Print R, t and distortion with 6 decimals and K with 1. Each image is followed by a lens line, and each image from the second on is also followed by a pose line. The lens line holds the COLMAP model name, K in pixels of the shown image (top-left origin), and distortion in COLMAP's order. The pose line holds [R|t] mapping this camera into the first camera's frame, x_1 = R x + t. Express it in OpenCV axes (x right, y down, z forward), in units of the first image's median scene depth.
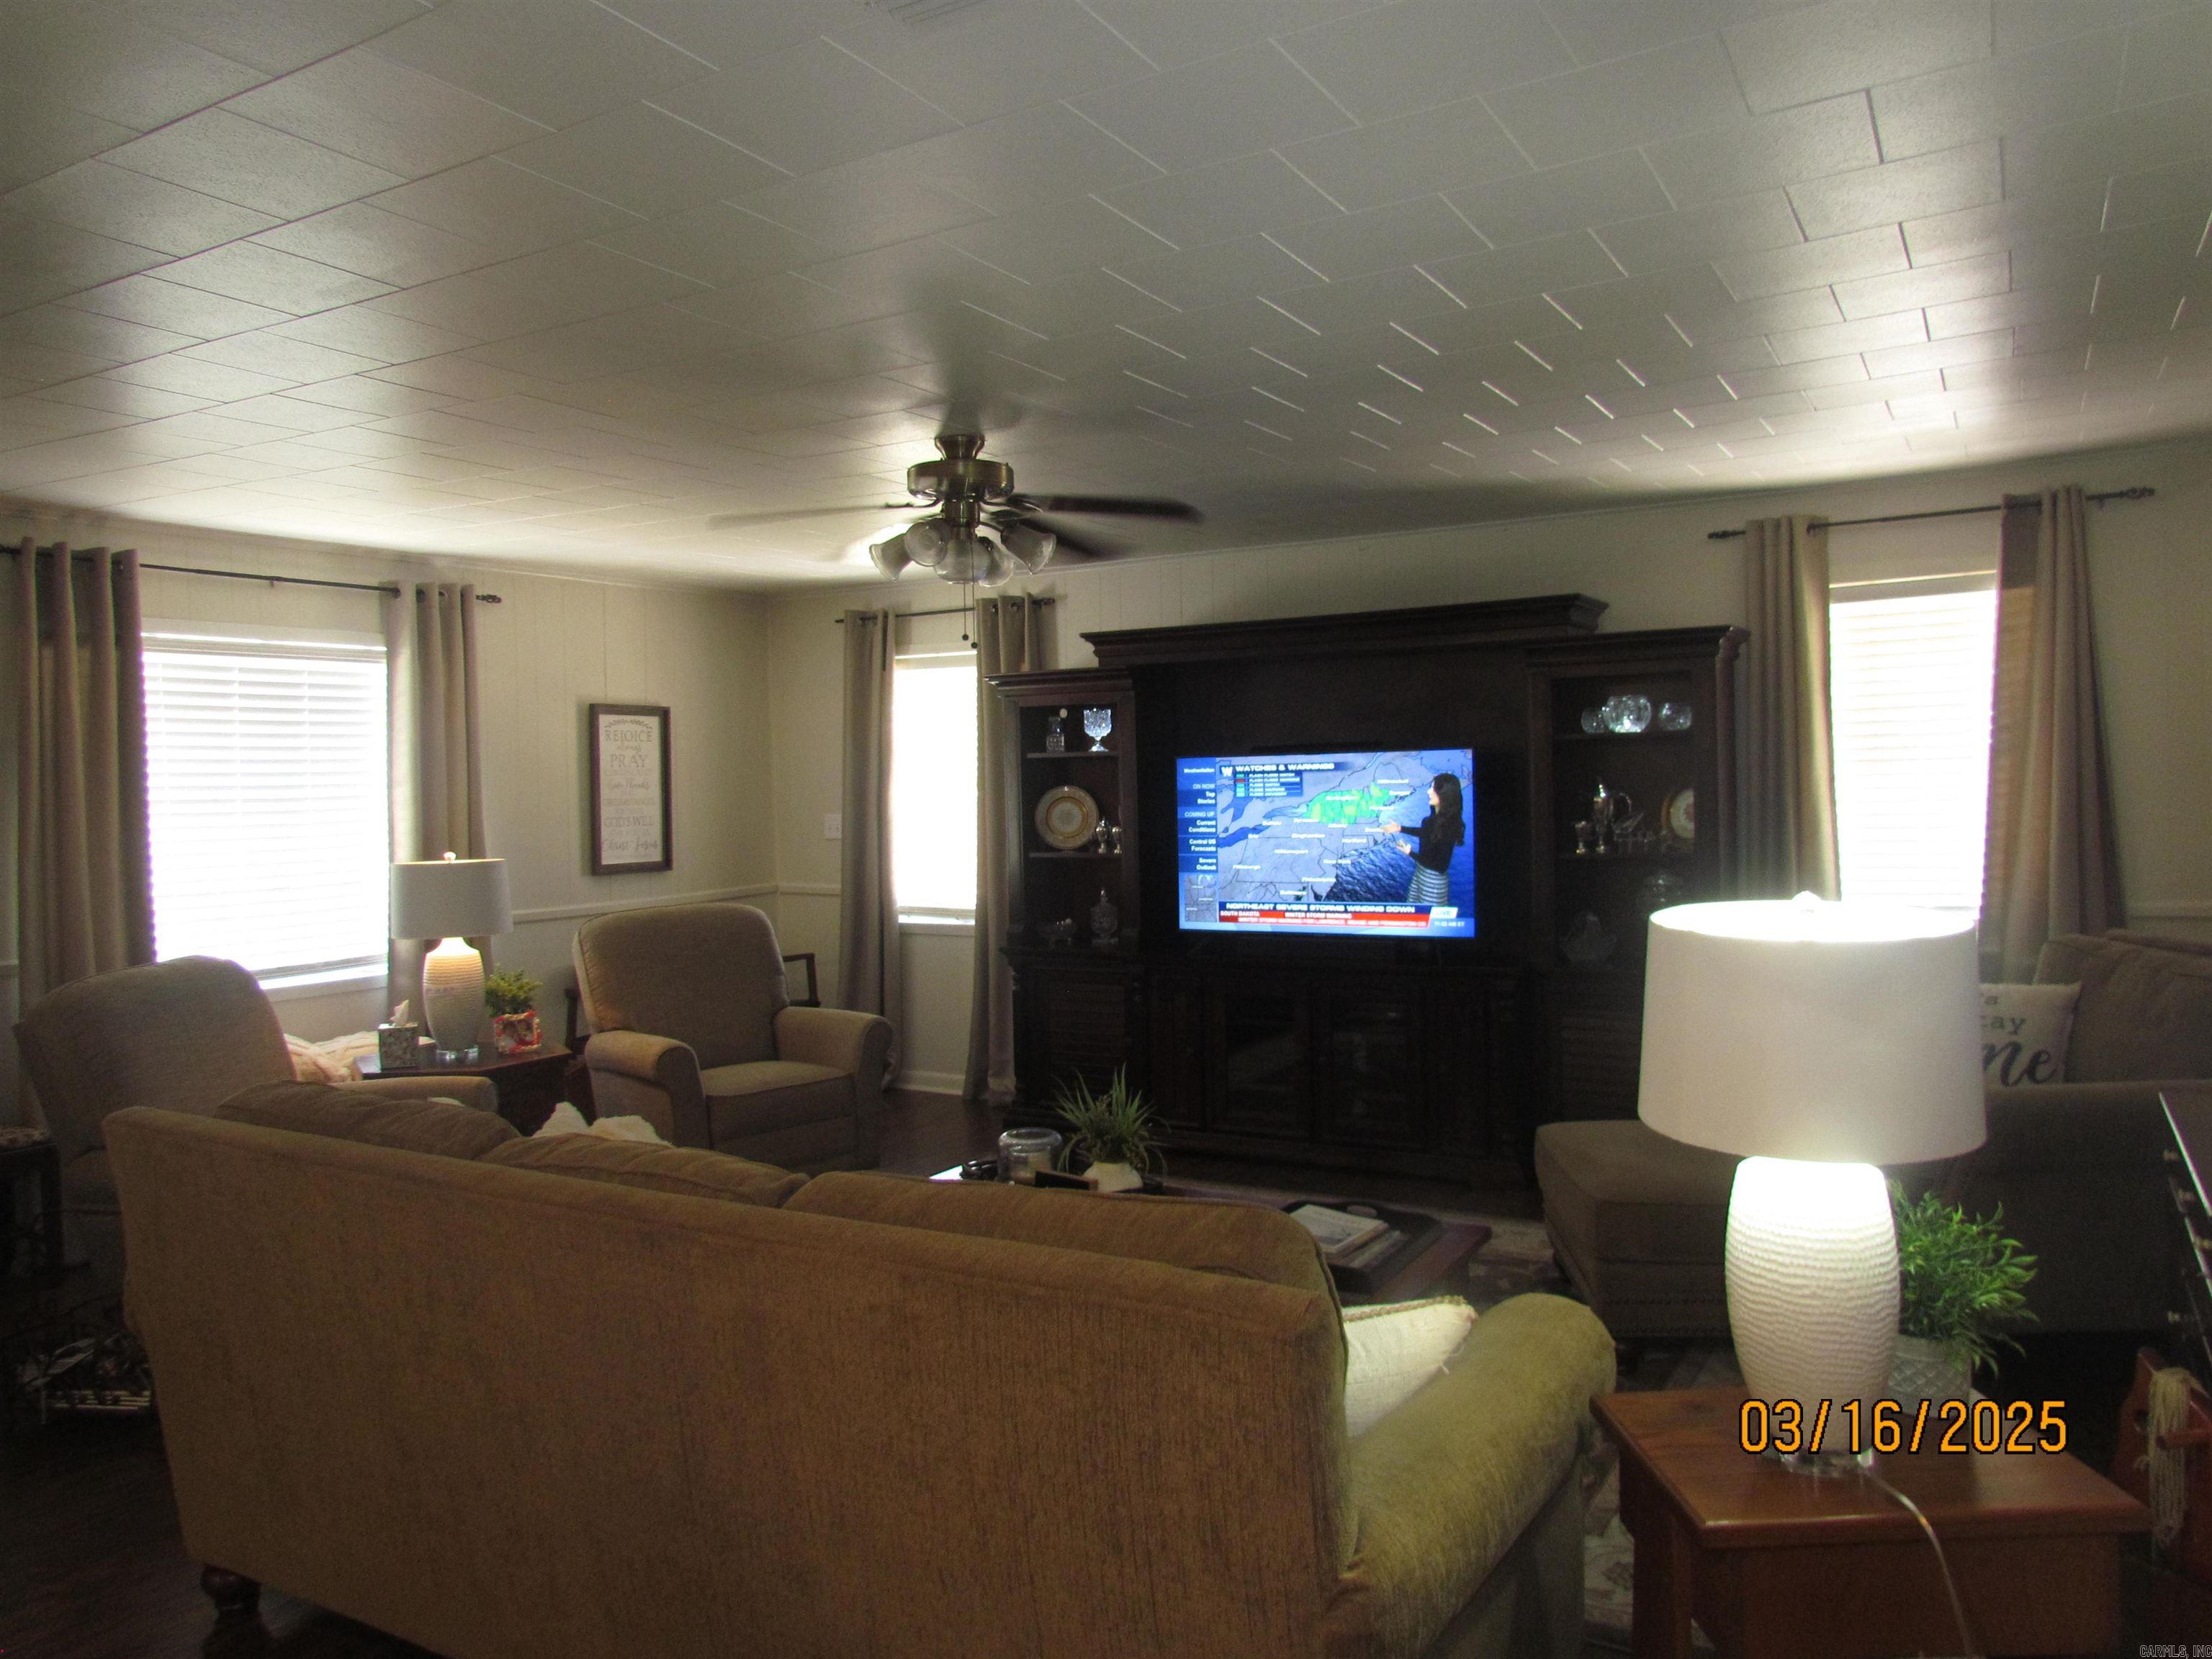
lens RADIAL K [[1597.3, 0, 1104.7], [0, 1597.3, 820.0], [0, 0, 1]] dist [-0.014687, -0.001566]
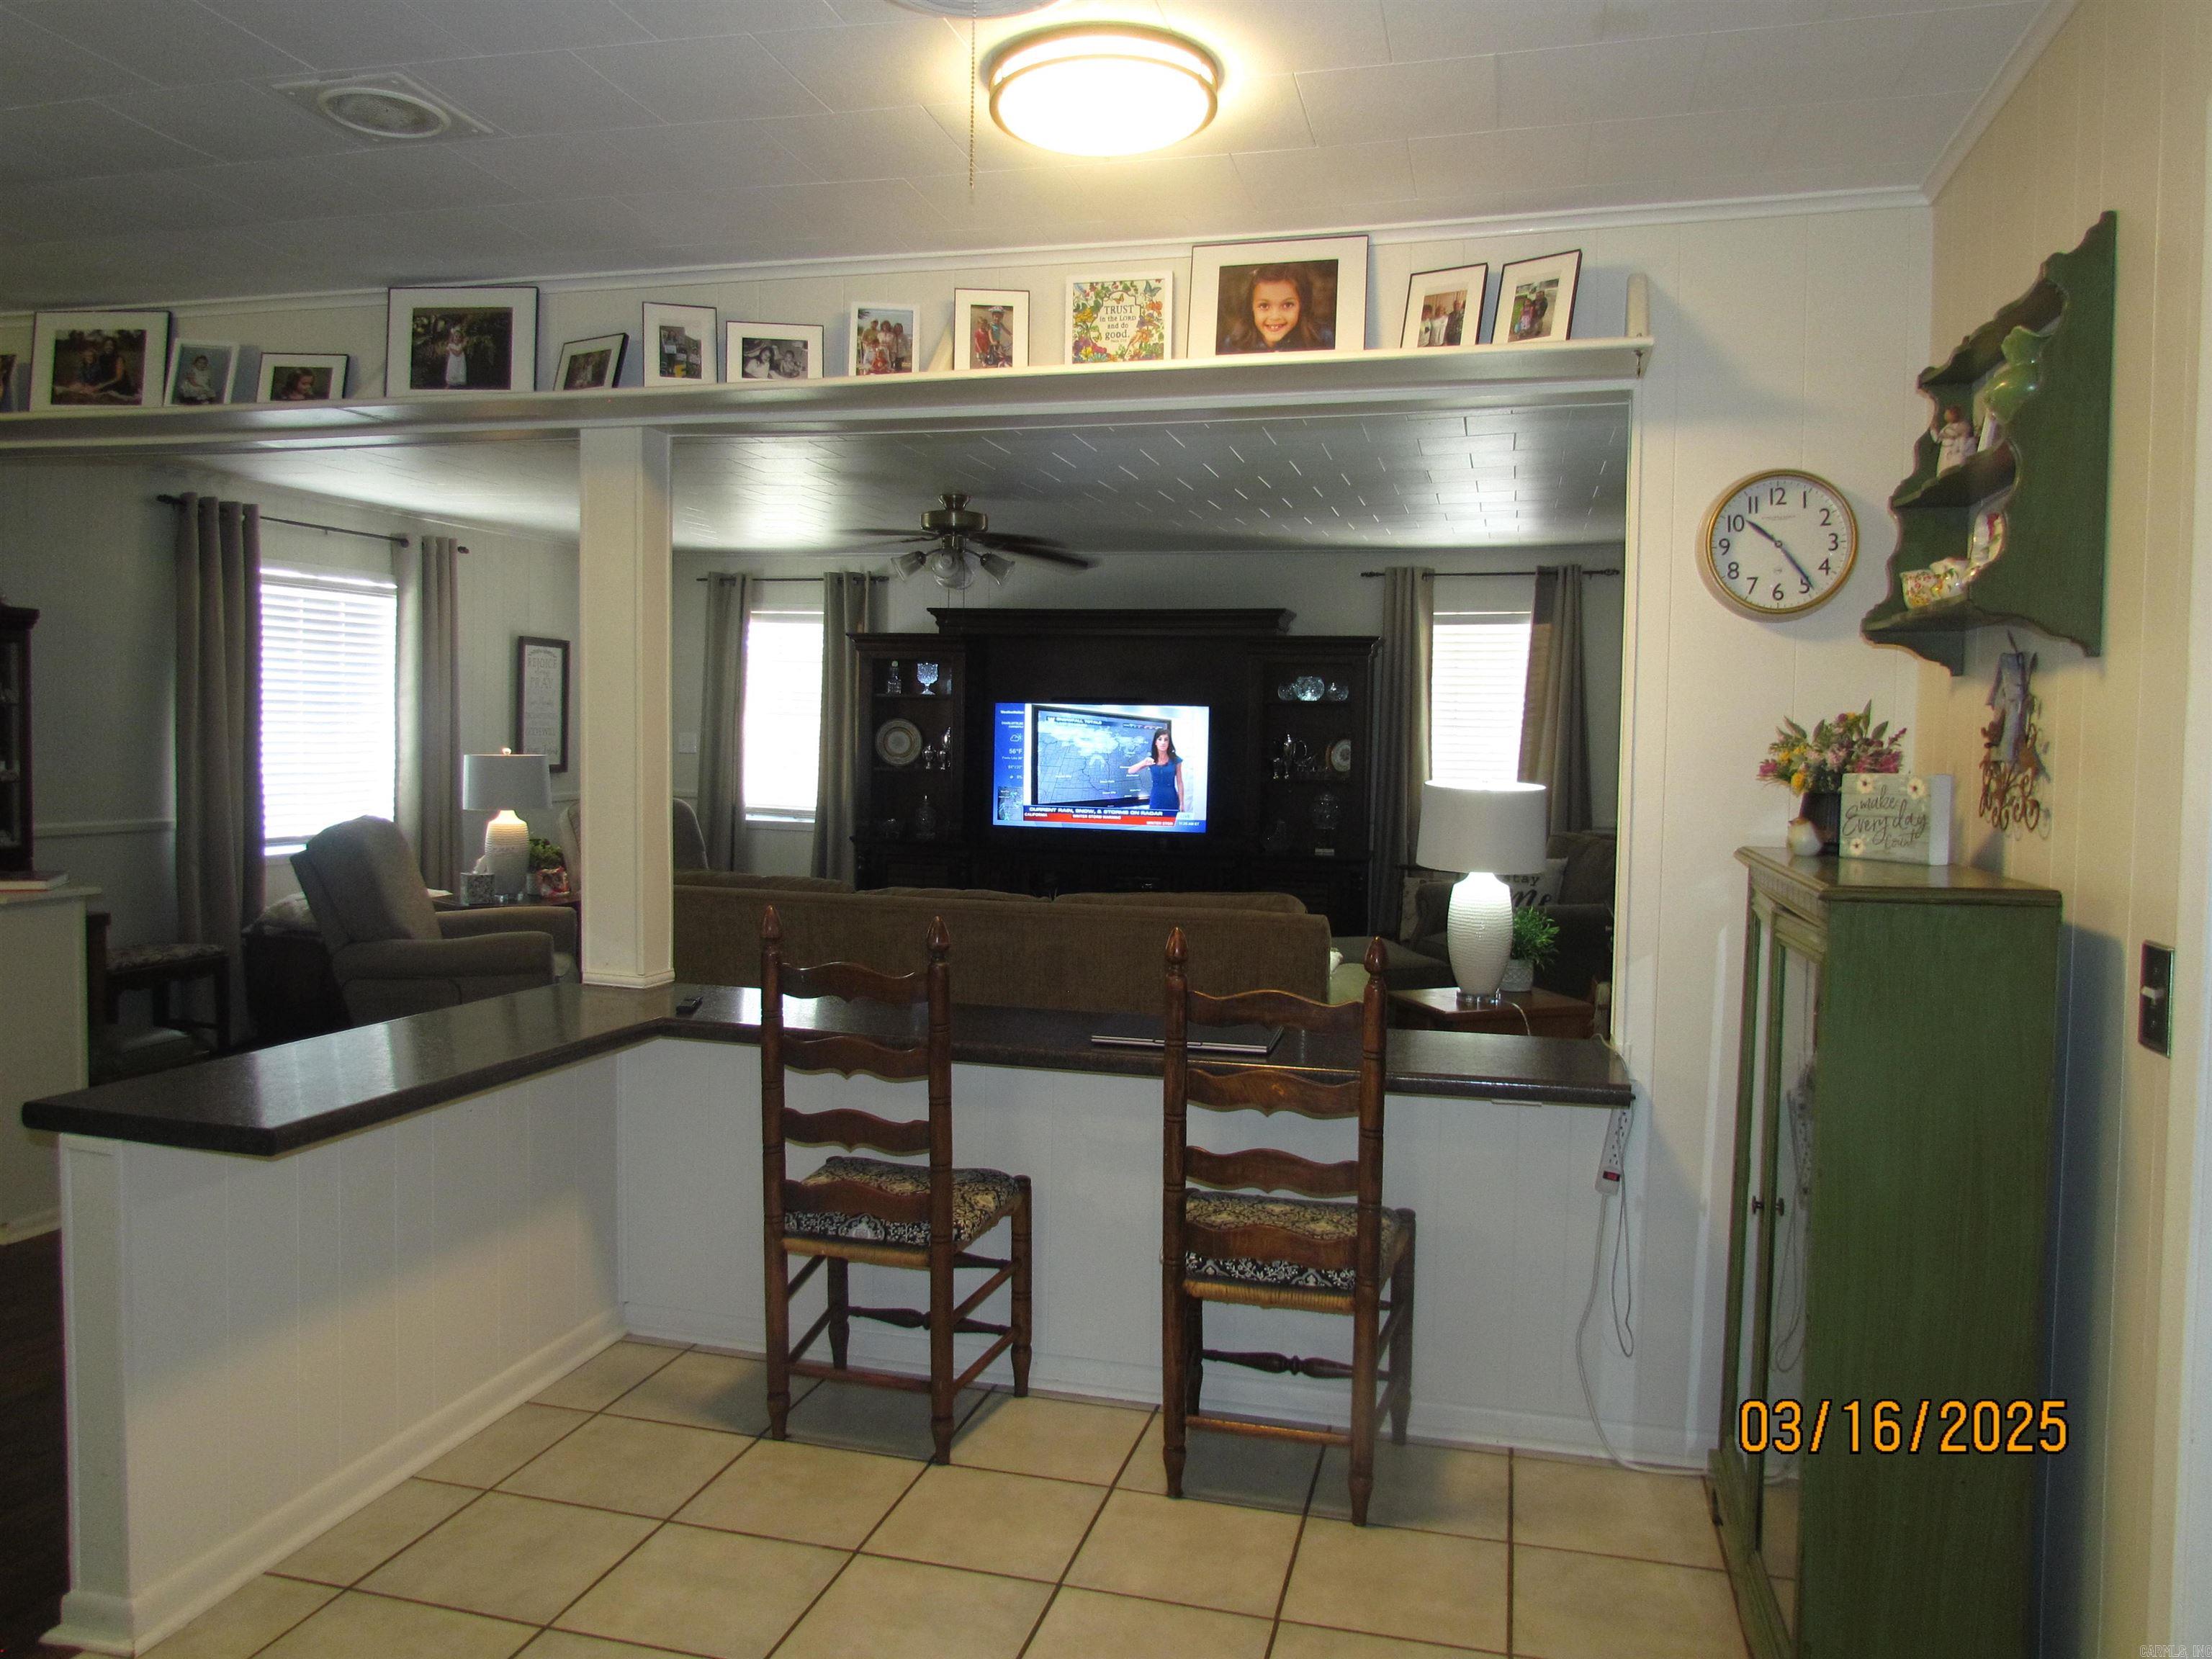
lens RADIAL K [[1597.3, 0, 1110.5], [0, 1597.3, 833.0], [0, 0, 1]] dist [-0.014687, -0.001566]
pose [[0.960001, 0.025425, 0.278841, -0.247018], [-0.037839, 0.998514, 0.039226, 0.016503], [-0.277430, -0.048208, 0.959536, -0.374221]]
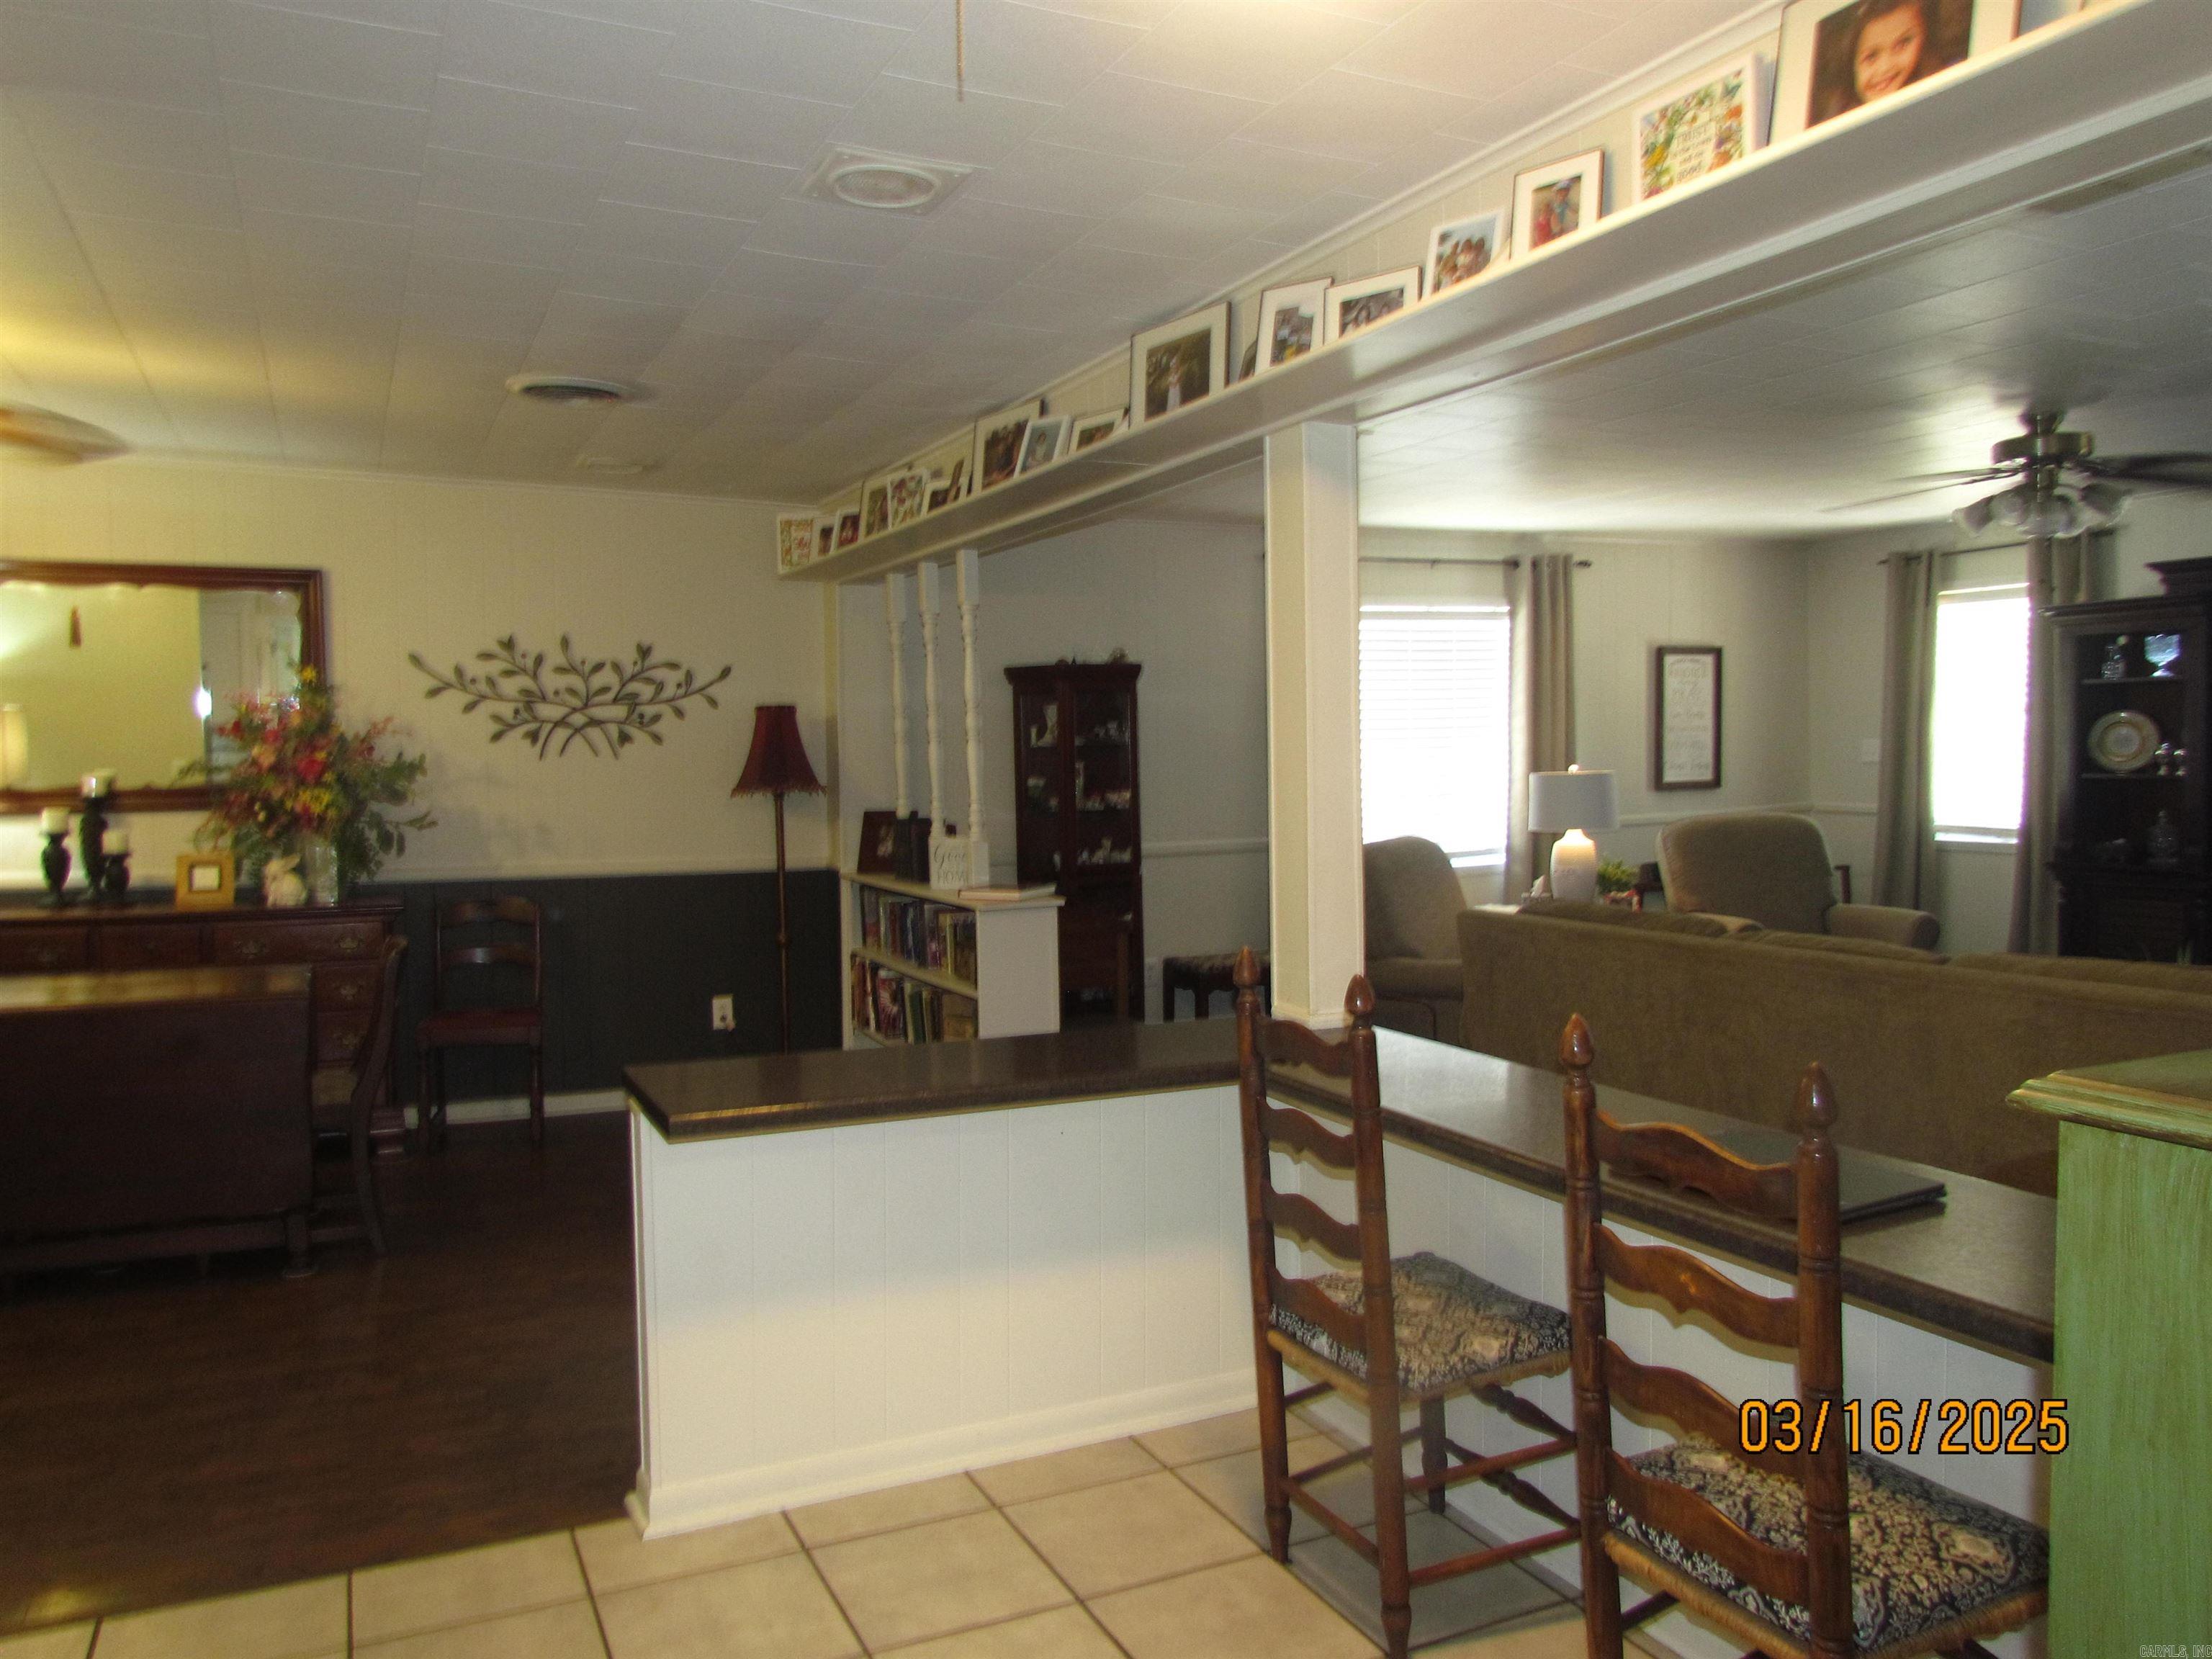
lens RADIAL K [[1597.3, 0, 1107.2], [0, 1597.3, 836.4], [0, 0, 1]] dist [-0.014687, -0.001566]
pose [[0.836683, 0.030794, -0.546821, -0.011508], [-0.003113, 0.998669, 0.051477, 0.010303], [0.547679, -0.041368, 0.835665, -0.256525]]
